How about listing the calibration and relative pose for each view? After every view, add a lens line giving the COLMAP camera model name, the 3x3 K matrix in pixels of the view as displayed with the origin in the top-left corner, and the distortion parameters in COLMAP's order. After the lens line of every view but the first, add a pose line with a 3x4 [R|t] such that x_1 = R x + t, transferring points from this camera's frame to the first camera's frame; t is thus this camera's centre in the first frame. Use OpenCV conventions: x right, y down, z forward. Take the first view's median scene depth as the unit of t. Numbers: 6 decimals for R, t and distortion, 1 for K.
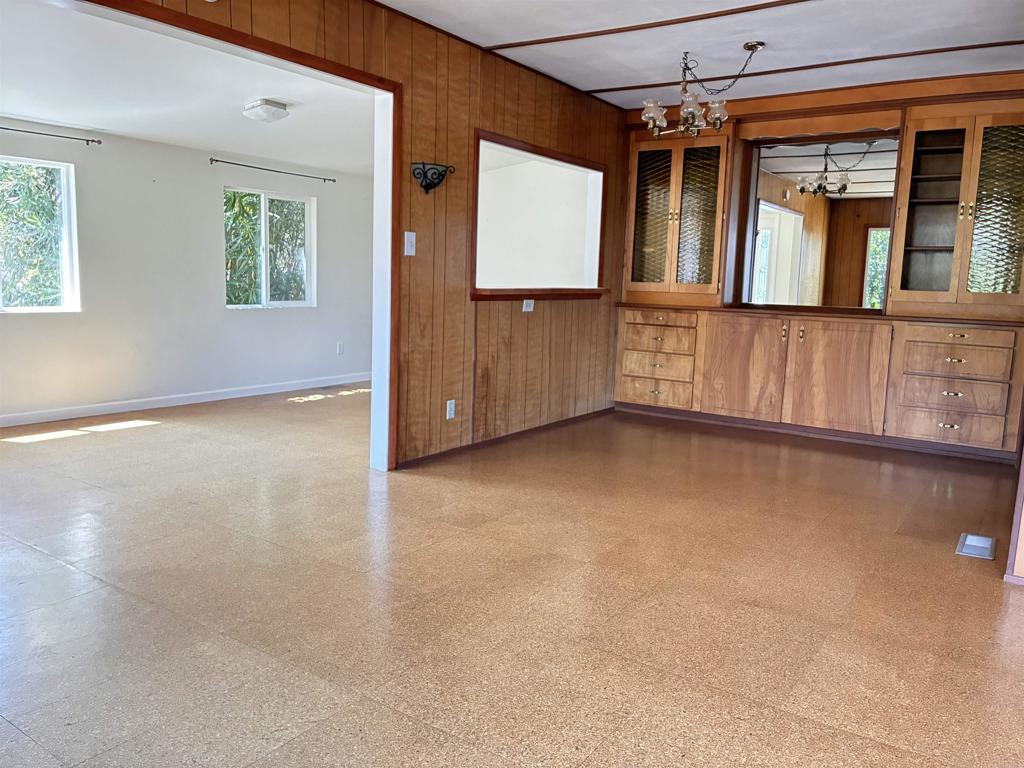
lens RADIAL K [[781.2, 0, 517.7], [0, 781.2, 380.2], [0, 0, 1]] dist [0.056458, -0.072392]
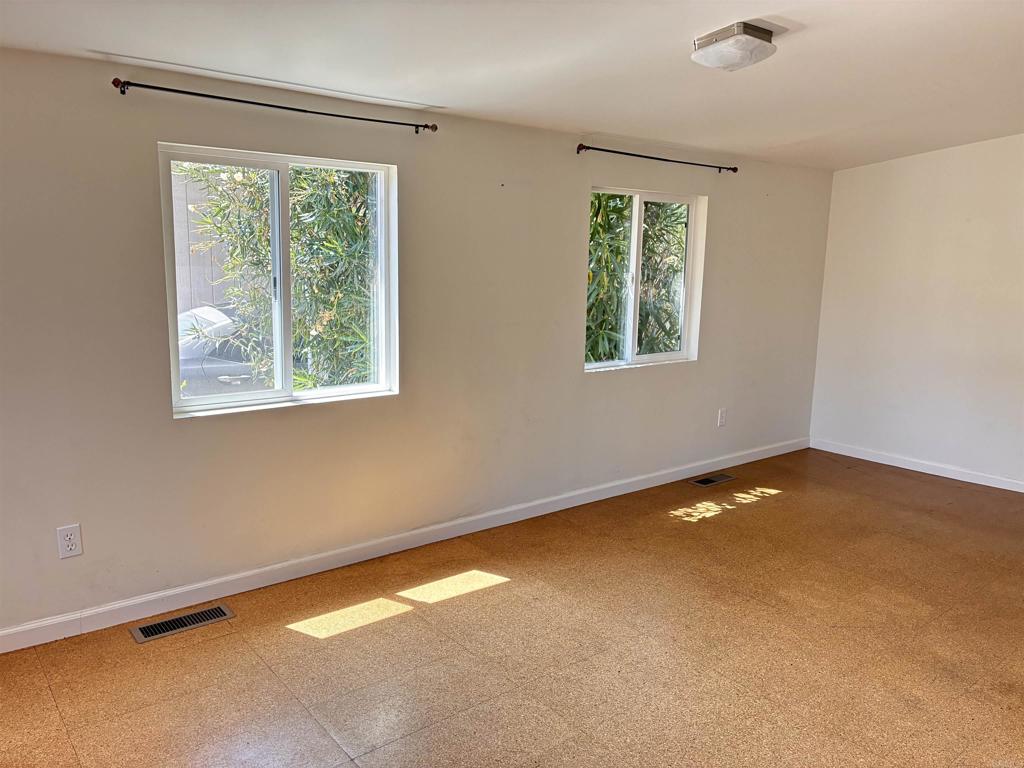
lens RADIAL K [[781.2, 0, 517.7], [0, 781.2, 380.2], [0, 0, 1]] dist [0.056458, -0.072392]
pose [[0.956615, 0.037664, -0.288912, -0.241198], [-0.029264, 0.999015, 0.033343, -0.108043], [0.289883, -0.023441, 0.956775, 0.364185]]
